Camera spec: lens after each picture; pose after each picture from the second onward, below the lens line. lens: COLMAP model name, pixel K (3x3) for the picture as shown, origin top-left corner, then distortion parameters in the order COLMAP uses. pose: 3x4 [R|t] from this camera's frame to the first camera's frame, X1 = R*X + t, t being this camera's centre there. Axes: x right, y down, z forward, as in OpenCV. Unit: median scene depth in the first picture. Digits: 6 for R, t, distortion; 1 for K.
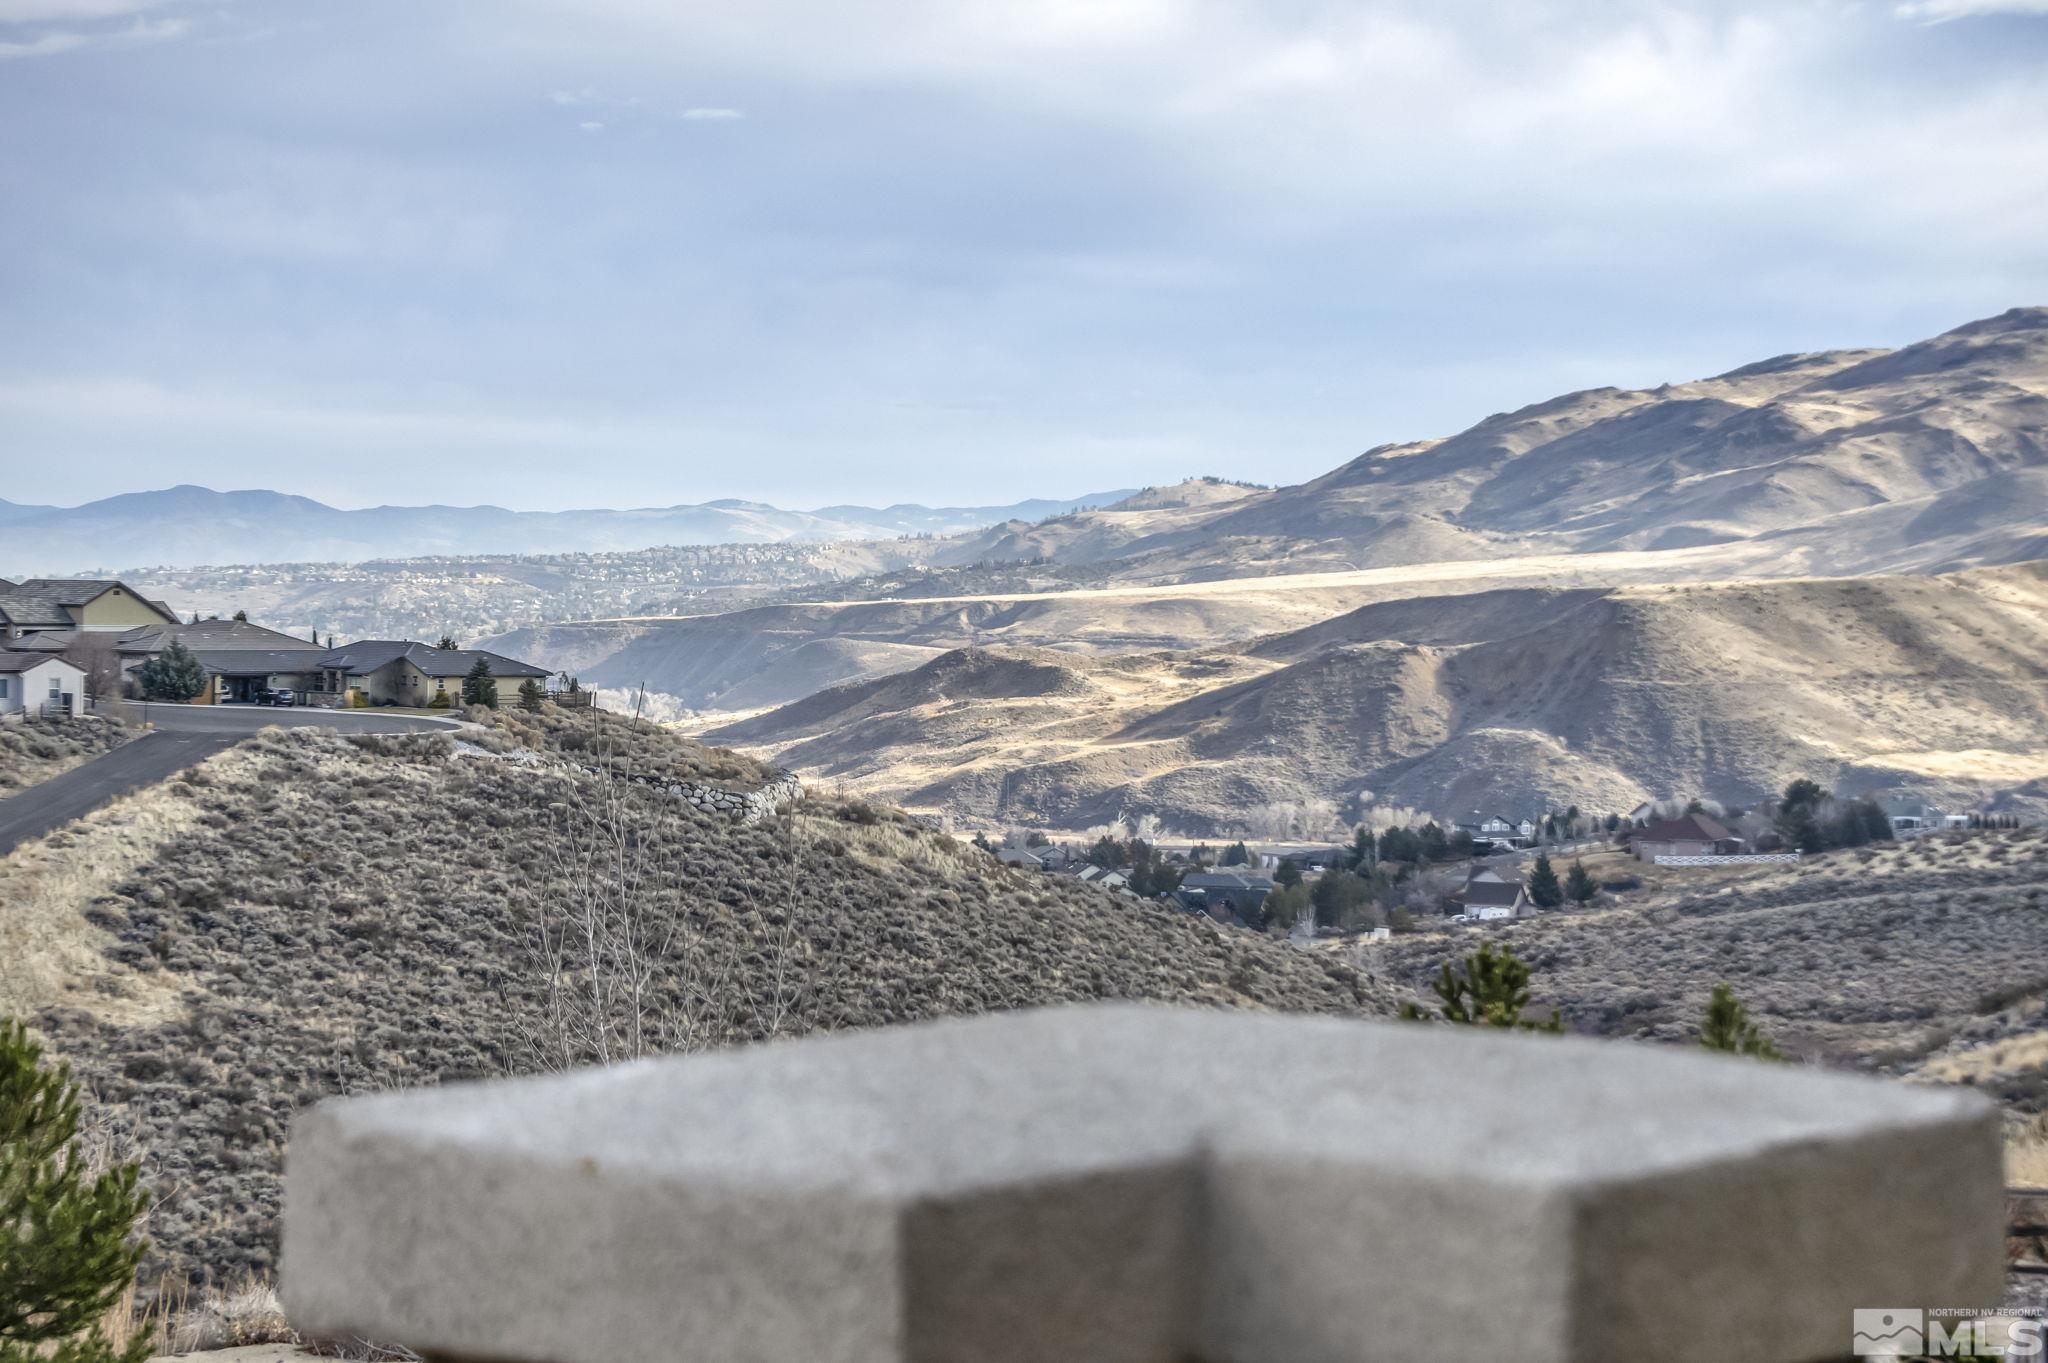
lens RADIAL K [[837.2, 0, 1024.2], [0, 837.2, 686.4], [0, 0, 1]] dist [-0.003256, 0.000230]
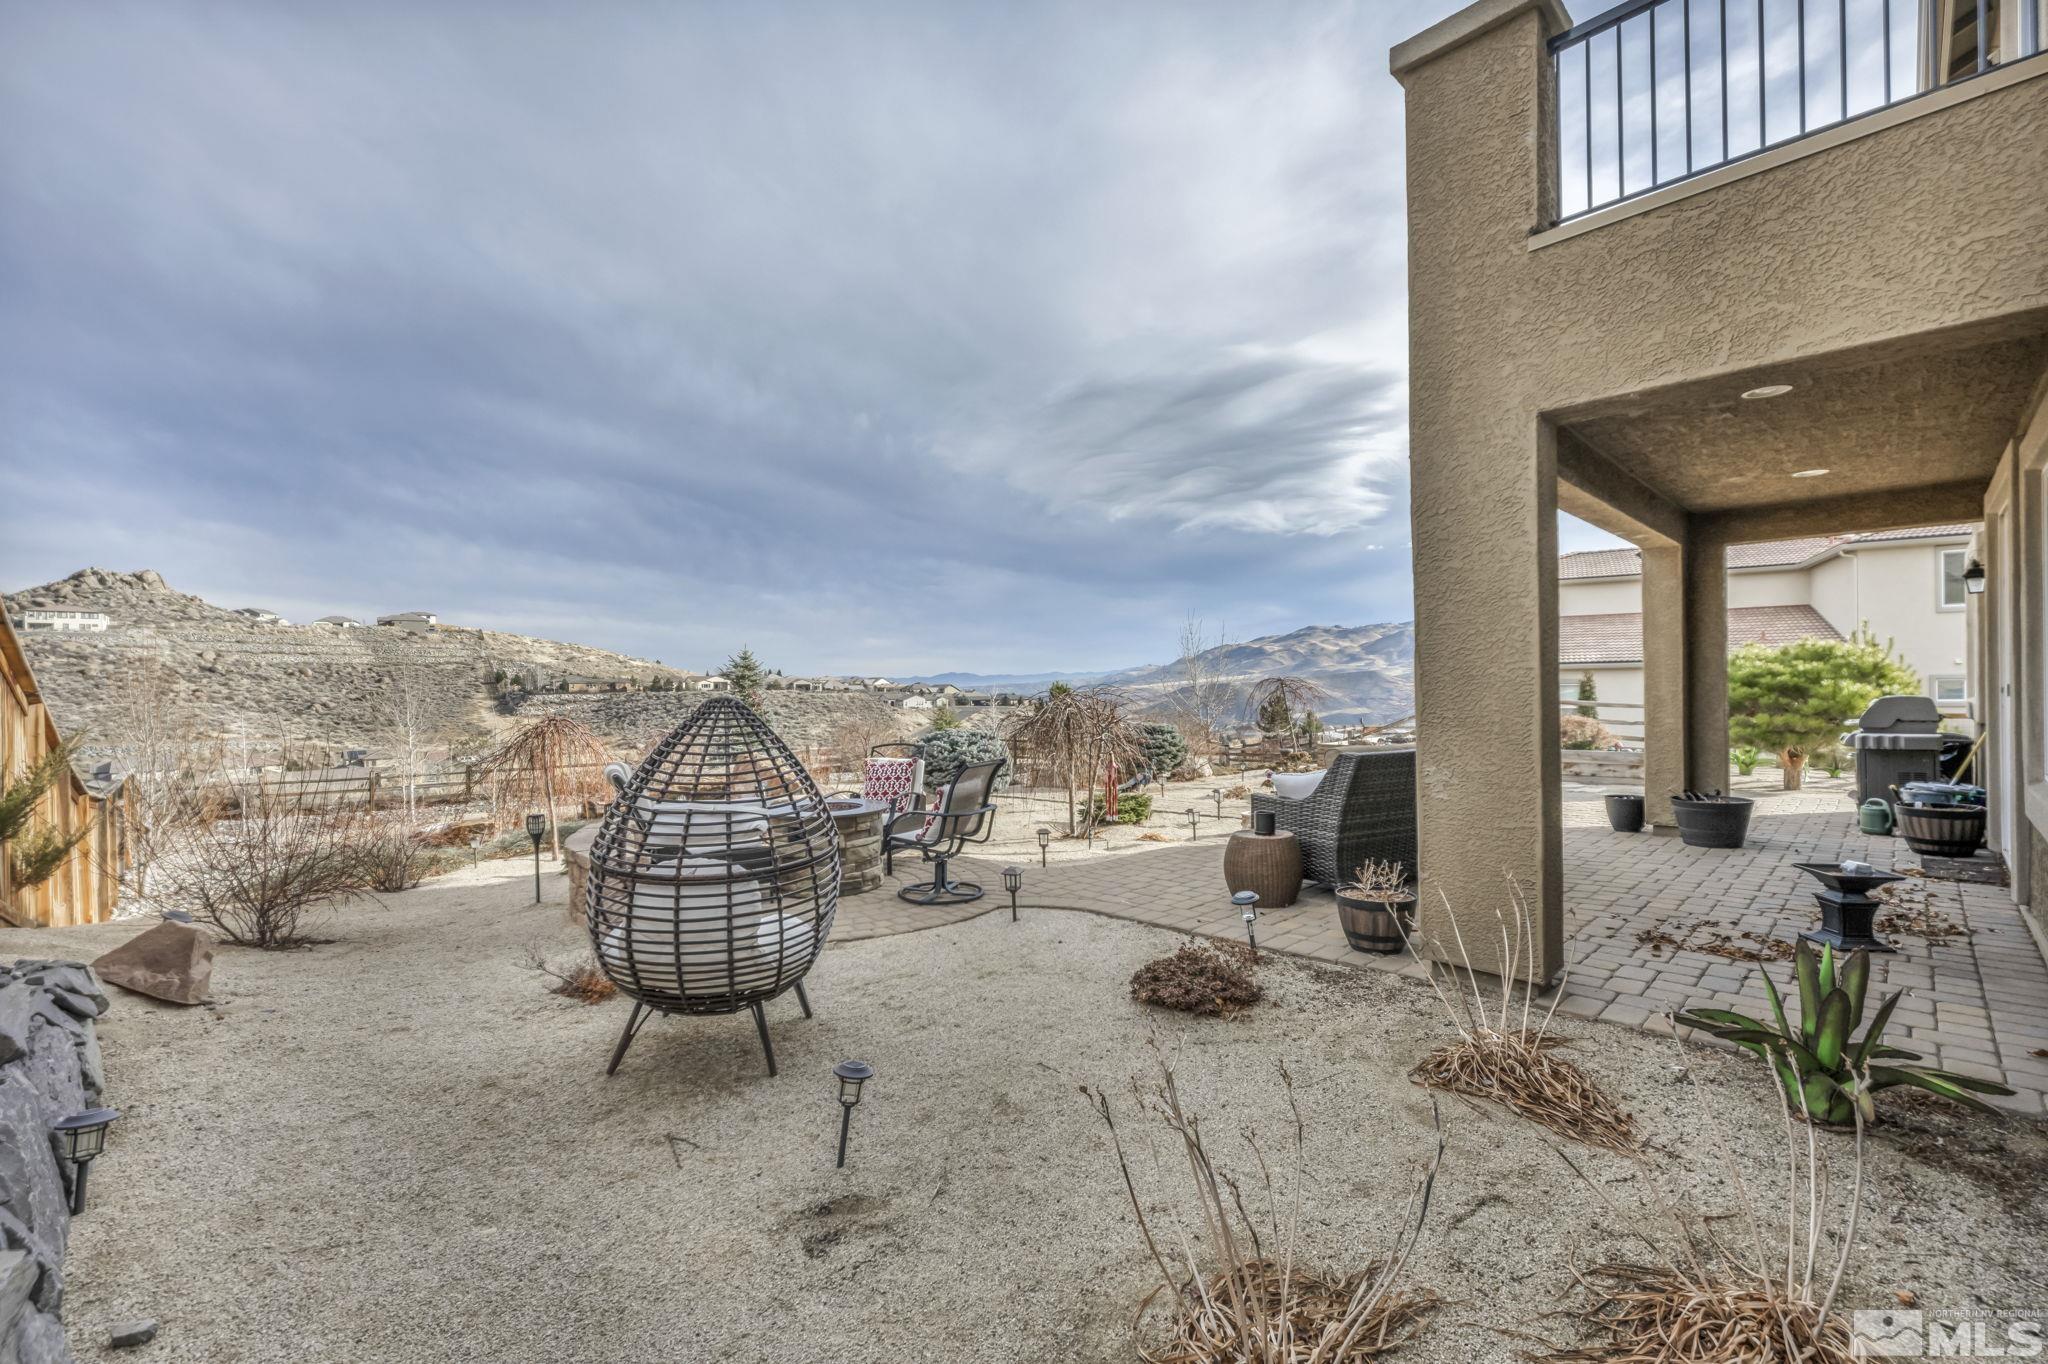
lens RADIAL K [[837.2, 0, 1018.2], [0, 837.2, 682.5], [0, 0, 1]] dist [-0.003256, 0.000230]
pose [[0.989117, -0.029737, -0.144096, 0.172482], [0.002236, 0.982287, -0.187368, 0.814667], [0.147115, 0.185006, 0.971663, -4.065242]]
